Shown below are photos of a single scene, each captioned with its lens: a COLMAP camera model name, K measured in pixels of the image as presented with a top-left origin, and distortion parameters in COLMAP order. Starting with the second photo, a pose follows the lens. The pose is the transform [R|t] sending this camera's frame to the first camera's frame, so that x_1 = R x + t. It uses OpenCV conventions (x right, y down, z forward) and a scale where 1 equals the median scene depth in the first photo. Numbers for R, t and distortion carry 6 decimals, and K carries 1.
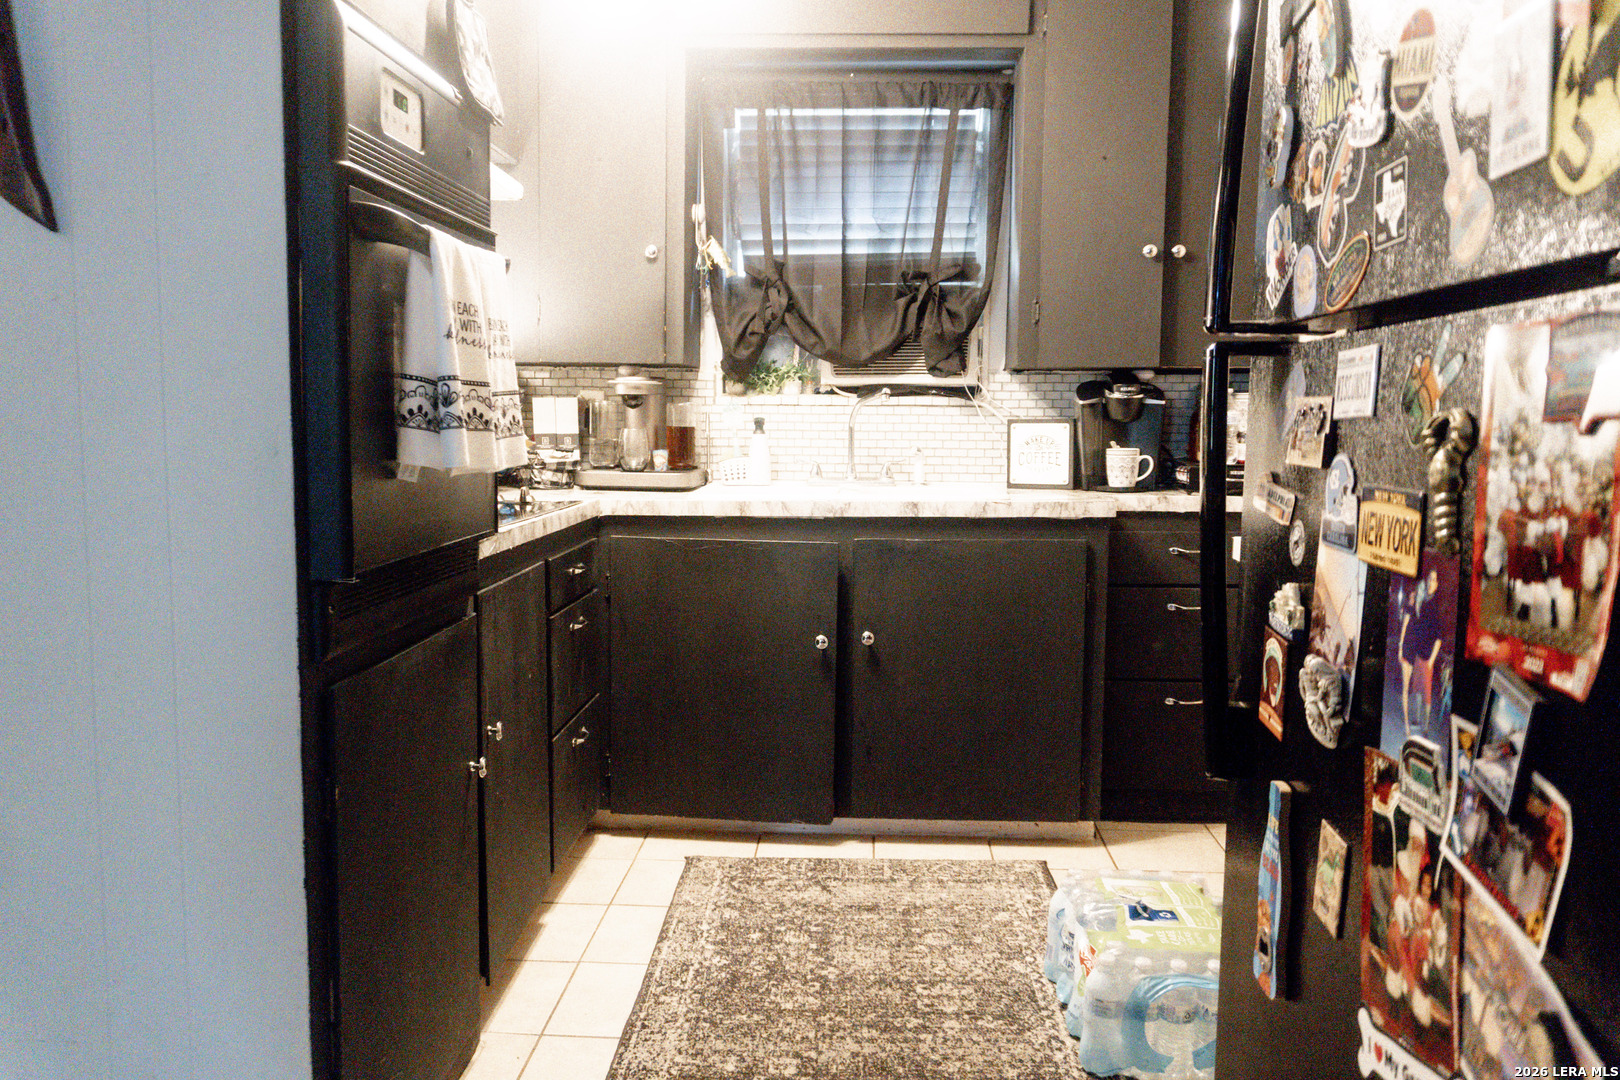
lens RADIAL K [[1272.4, 0, 806.7], [0, 1272.4, 531.6], [0, 0, 1]] dist [-0.008594, 0.000248]
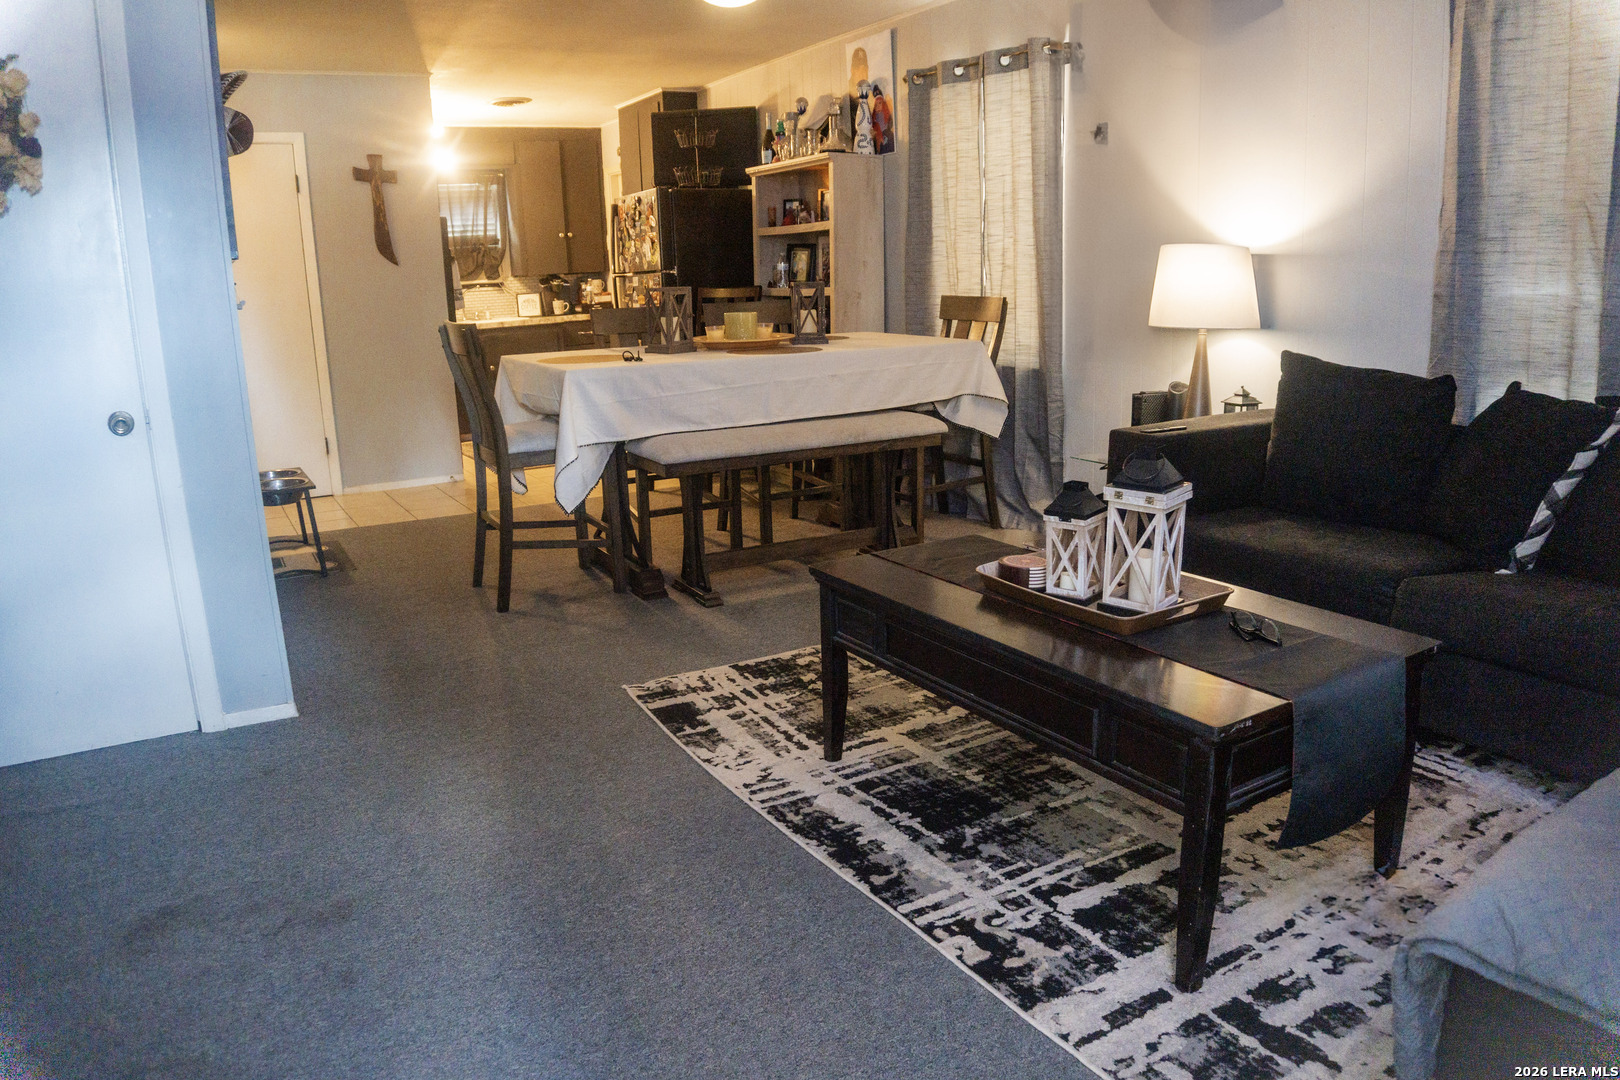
lens RADIAL K [[1144.9, 0, 804.6], [0, 1144.9, 541.4], [0, 0, 1]] dist [-0.006537, -0.000355]
pose [[0.839912, -0.165408, 0.516902, -0.736500], [0.101061, 0.983433, 0.150484, 0.141272], [-0.533230, -0.074155, 0.842714, -1.589027]]
